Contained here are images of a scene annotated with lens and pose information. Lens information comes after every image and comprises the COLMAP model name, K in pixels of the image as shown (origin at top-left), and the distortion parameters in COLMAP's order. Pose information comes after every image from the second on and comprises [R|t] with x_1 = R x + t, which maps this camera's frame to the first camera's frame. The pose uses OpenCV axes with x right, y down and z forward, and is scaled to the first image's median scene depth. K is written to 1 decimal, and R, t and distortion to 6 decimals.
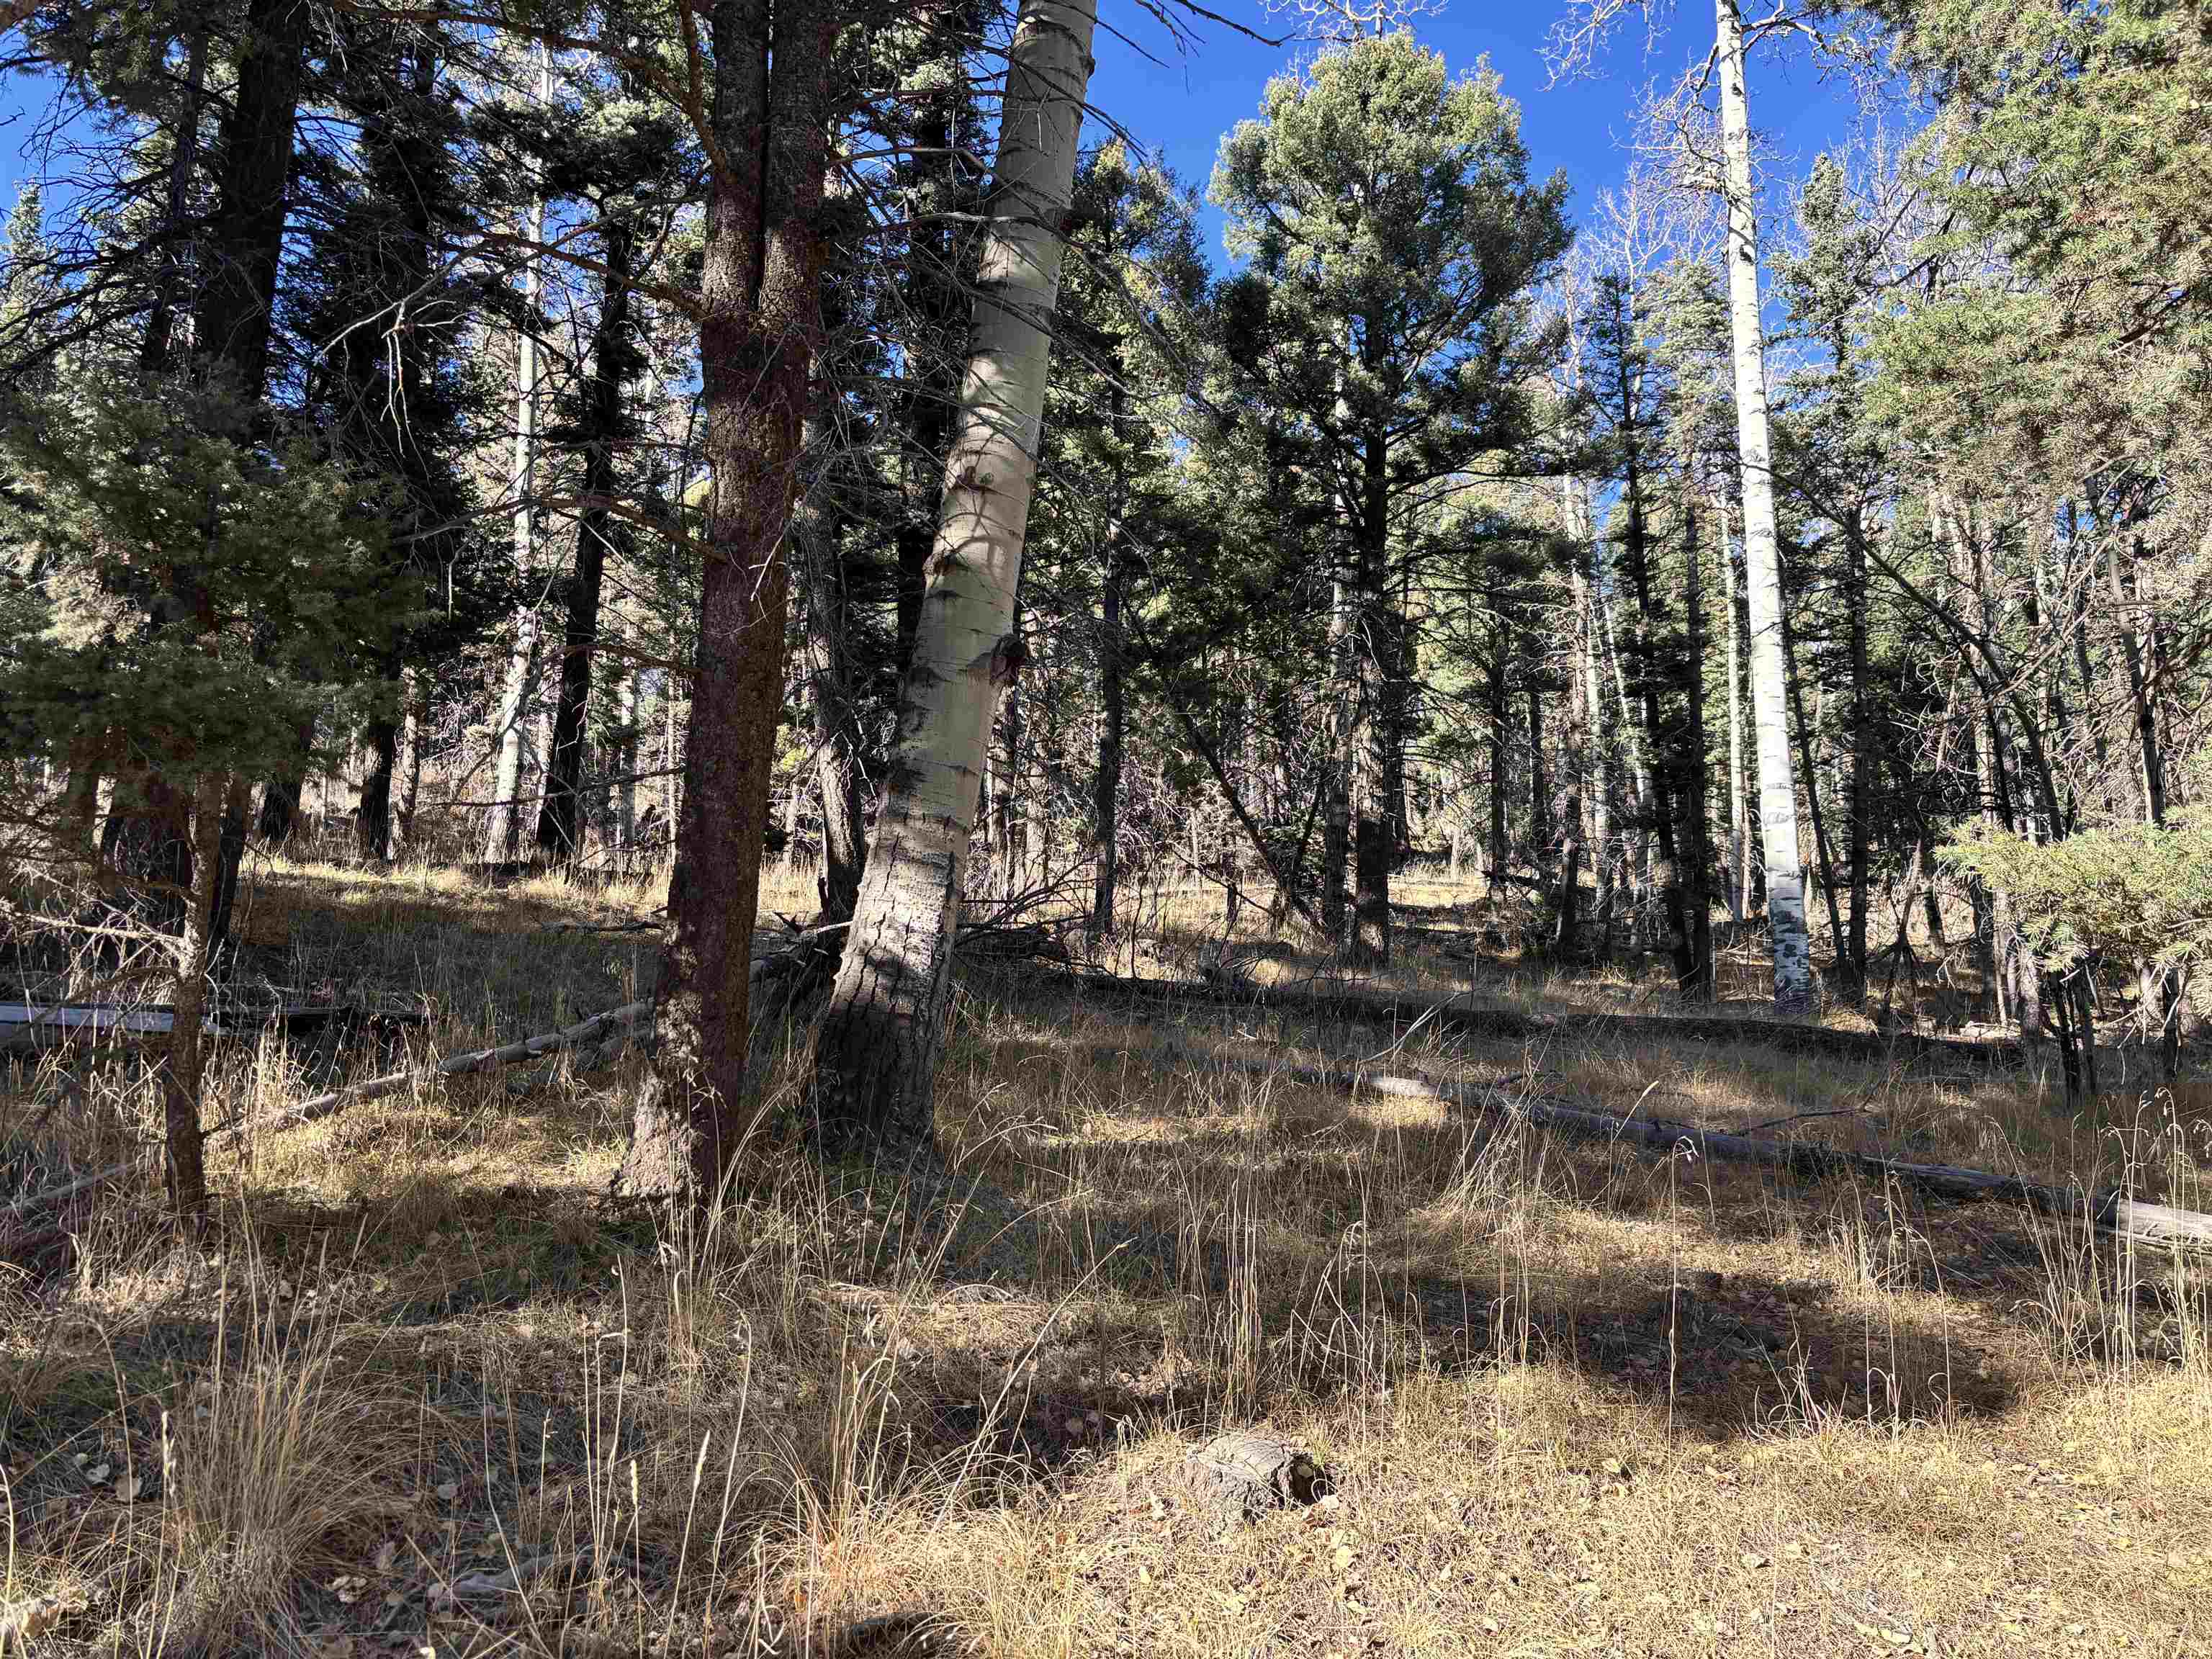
lens RADIAL K [[1660.2, 0, 1106.0], [0, 1660.2, 829.5], [0, 0, 1]] dist [0.007099, -0.006523]
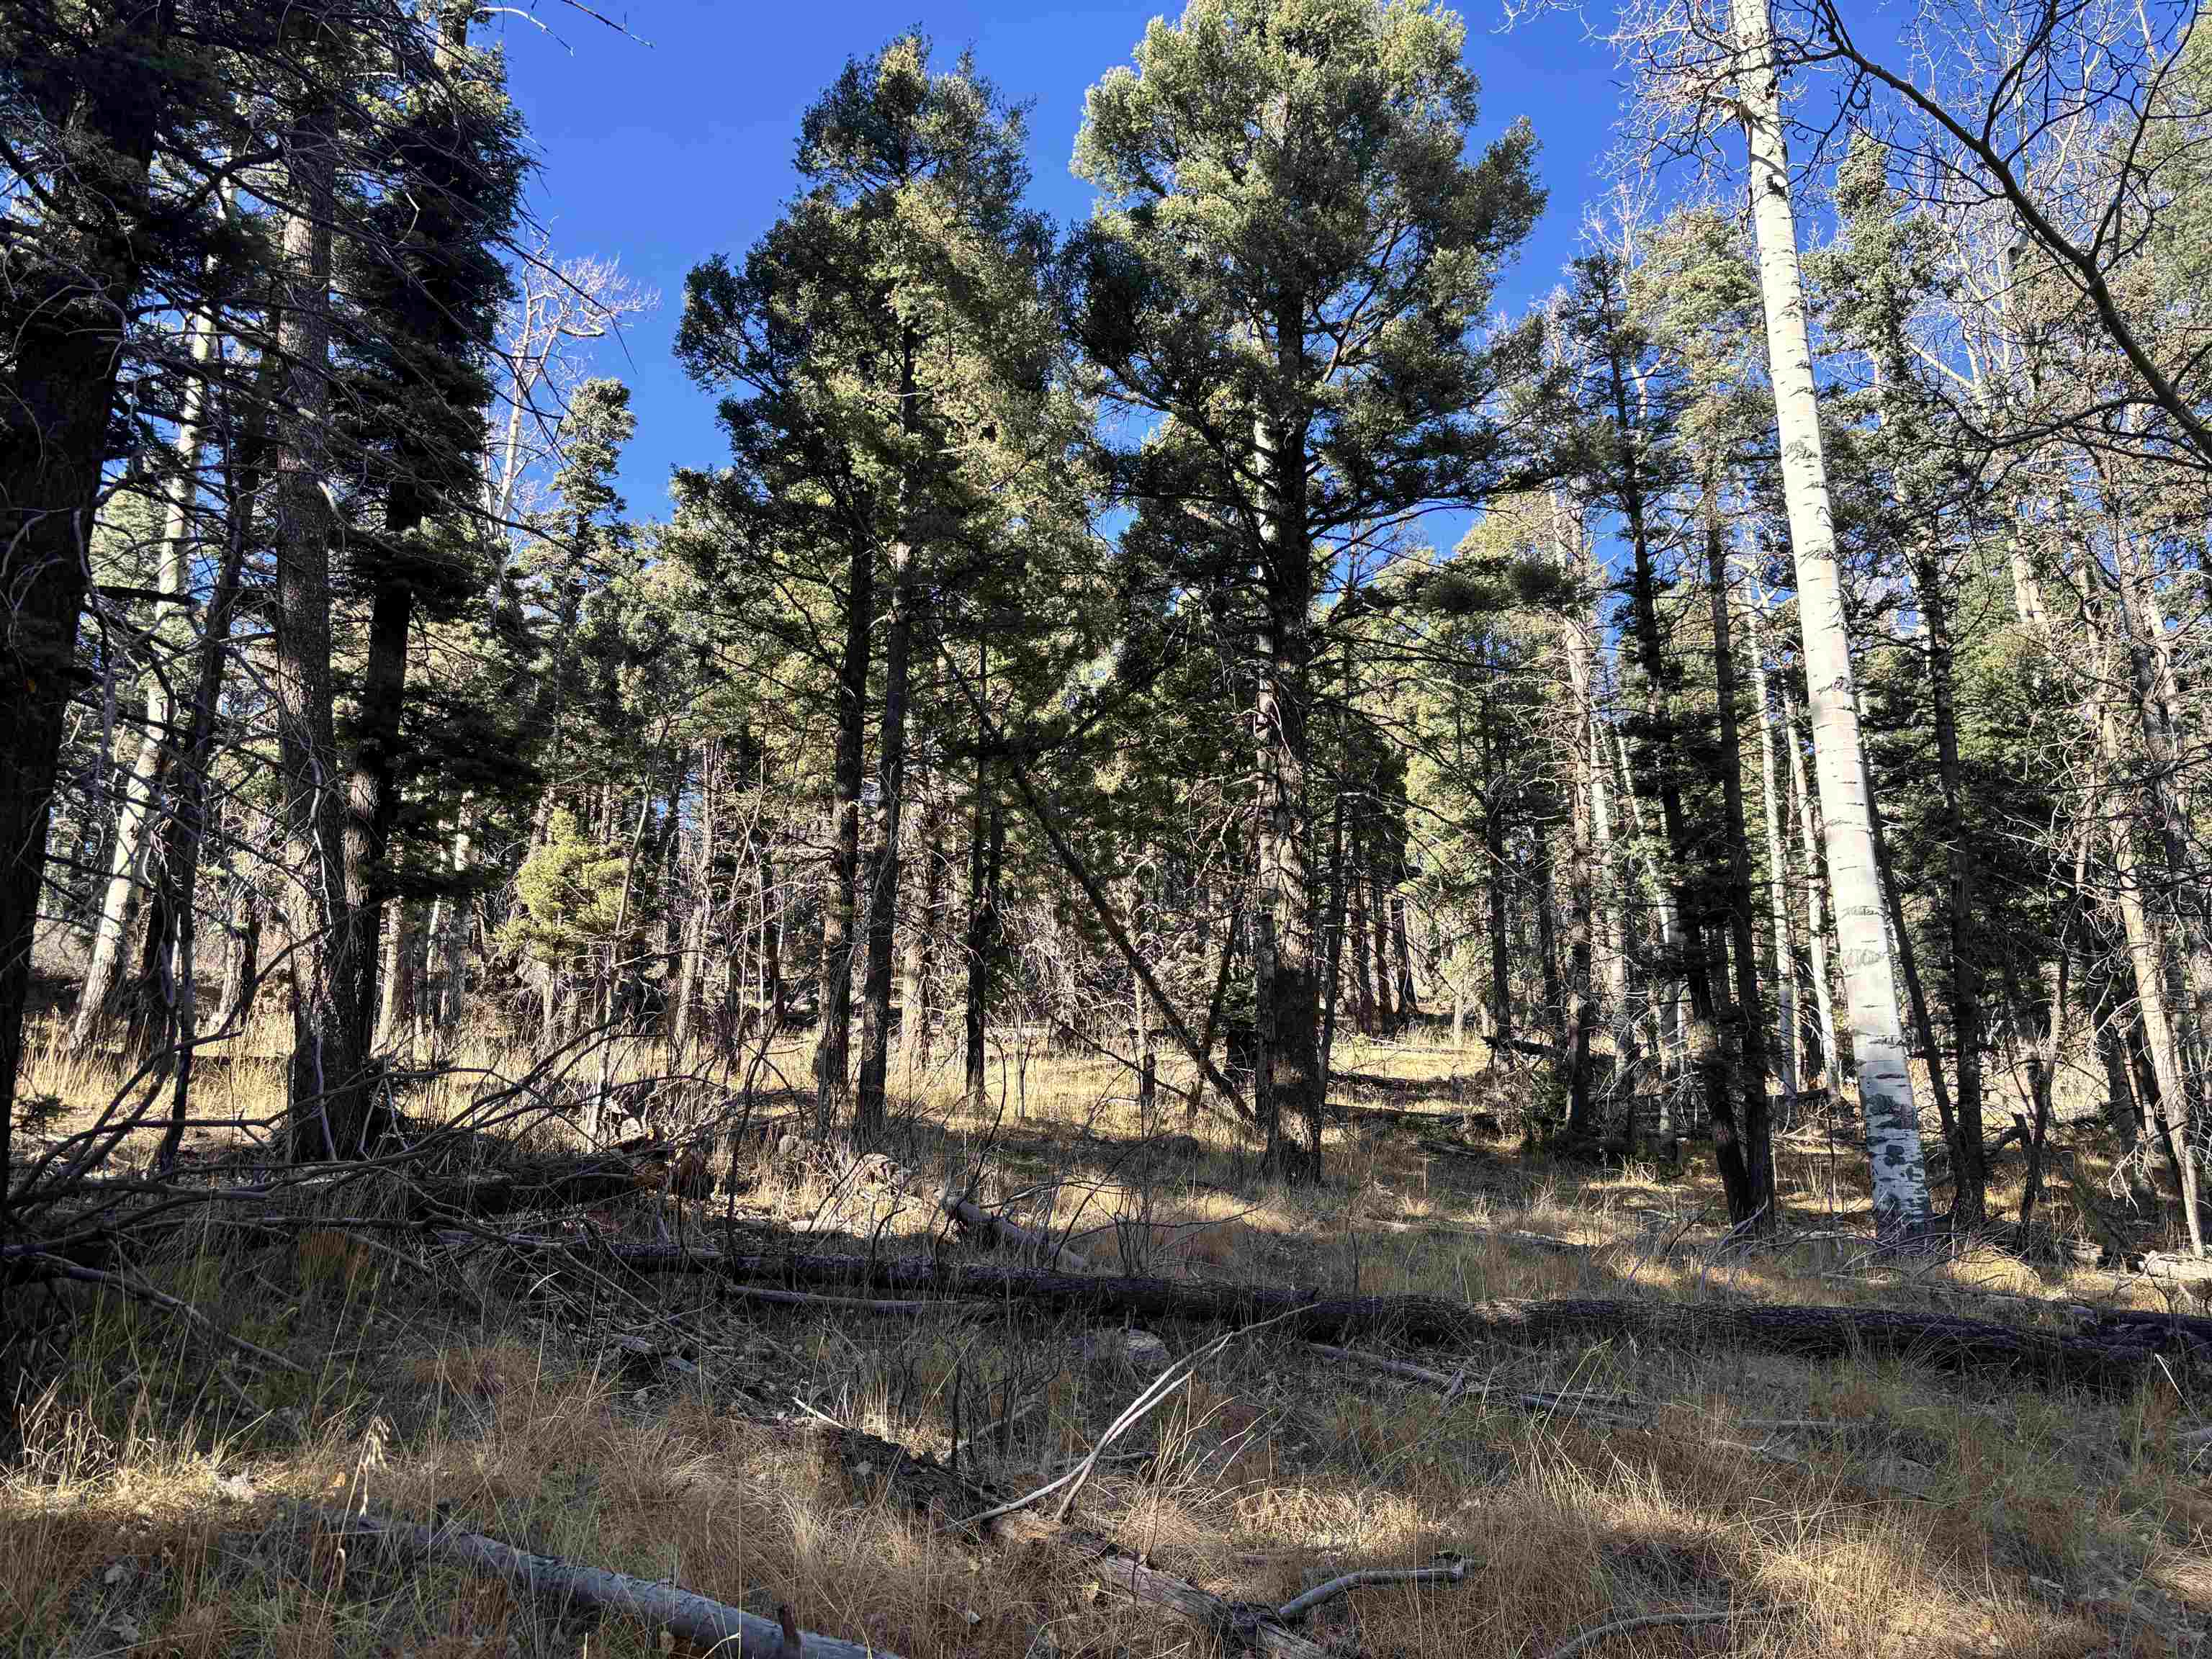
lens RADIAL K [[1653.5, 0, 1106.0], [0, 1653.5, 829.5], [0, 0, 1]] dist [0.007200, 0.010272]
pose [[0.999810, -0.010240, -0.016613, 0.088018], [0.008518, 0.994892, -0.100581, 0.005775], [0.017558, 0.100420, 0.994790, 0.262573]]
